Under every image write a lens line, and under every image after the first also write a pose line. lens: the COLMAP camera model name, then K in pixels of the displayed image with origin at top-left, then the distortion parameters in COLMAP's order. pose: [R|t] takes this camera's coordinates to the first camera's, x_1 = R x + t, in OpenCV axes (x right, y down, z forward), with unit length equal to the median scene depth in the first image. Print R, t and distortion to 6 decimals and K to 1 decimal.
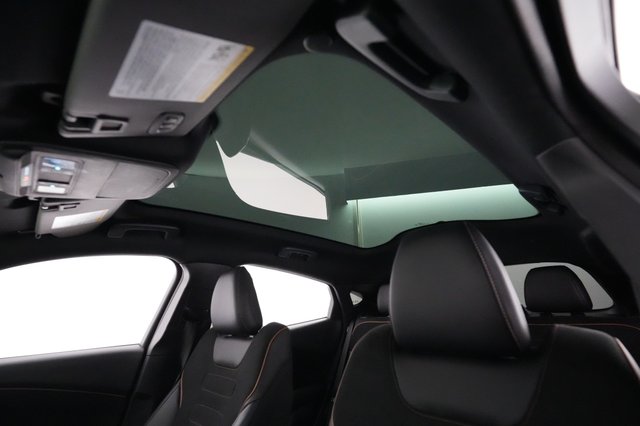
lens RADIAL K [[308.6, 0, 320.0], [0, 308.6, 213.0], [0, 0, 1]] dist [0.001296, 0.000916]
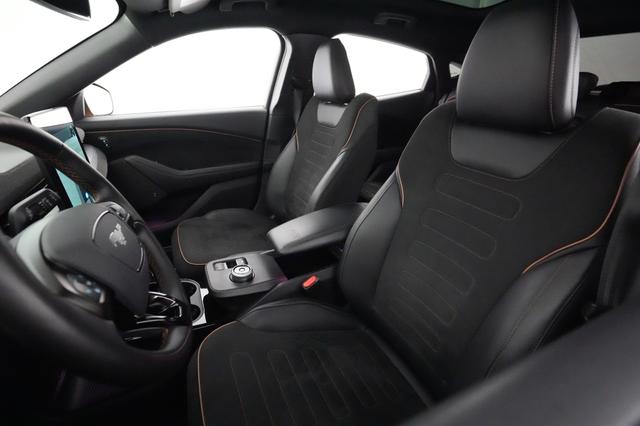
lens RADIAL K [[310.9, 0, 320.0], [0, 310.9, 213.0], [0, 0, 1]] dist [0.011957, 0.000283]
pose [[0.951766, 0.142476, -0.271740, 0.069877], [0.071665, 0.757925, 0.648393, -0.072159], [0.298339, -0.636592, 0.711157, -0.161452]]
